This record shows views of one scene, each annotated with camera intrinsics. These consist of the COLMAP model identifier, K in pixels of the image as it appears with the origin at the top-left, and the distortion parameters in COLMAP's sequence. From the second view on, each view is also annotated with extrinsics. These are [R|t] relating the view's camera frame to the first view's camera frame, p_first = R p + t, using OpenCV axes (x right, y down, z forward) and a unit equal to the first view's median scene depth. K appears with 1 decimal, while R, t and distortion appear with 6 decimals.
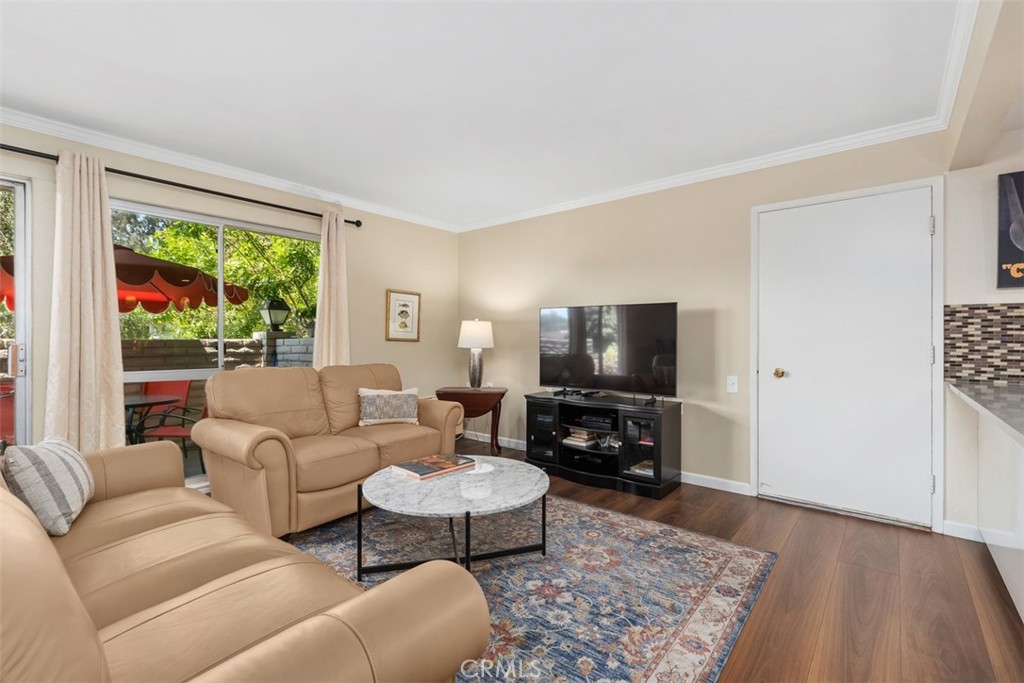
lens RADIAL K [[465.7, 0, 512.3], [0, 465.7, 339.4], [0, 0, 1]] dist [0.014932, -0.001283]
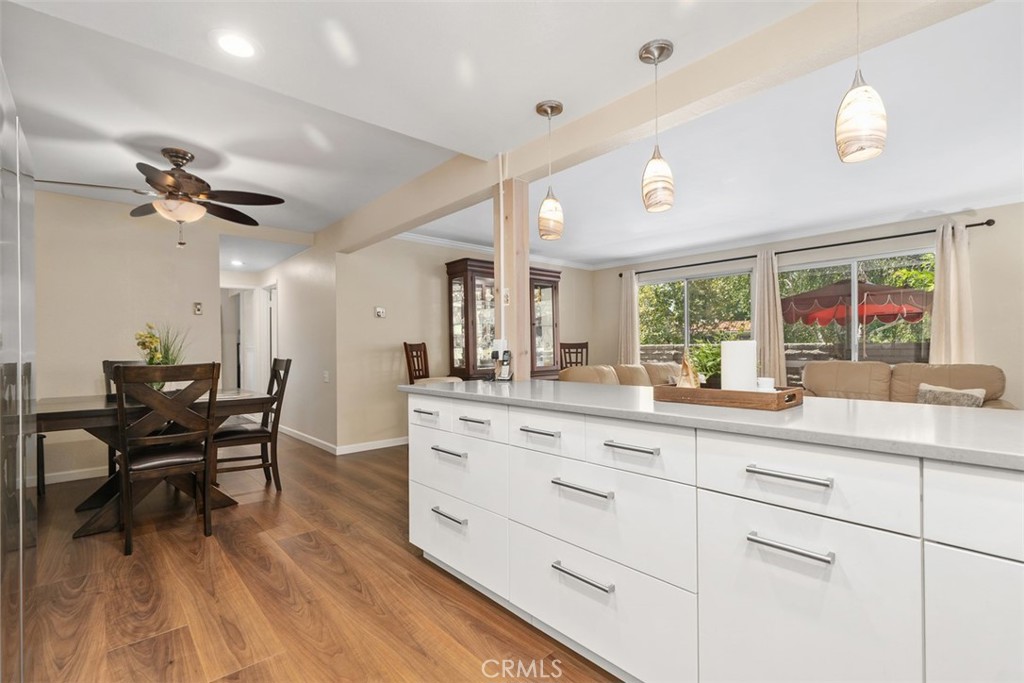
lens RADIAL K [[465.7, 0, 501.9], [0, 465.7, 337.8], [0, 0, 1]] dist [0.014932, -0.001283]
pose [[-0.161061, -0.024746, -0.986634, 1.307956], [0.006455, 0.999638, -0.026126, 0.024376], [0.986923, -0.010577, -0.160843, 0.221368]]
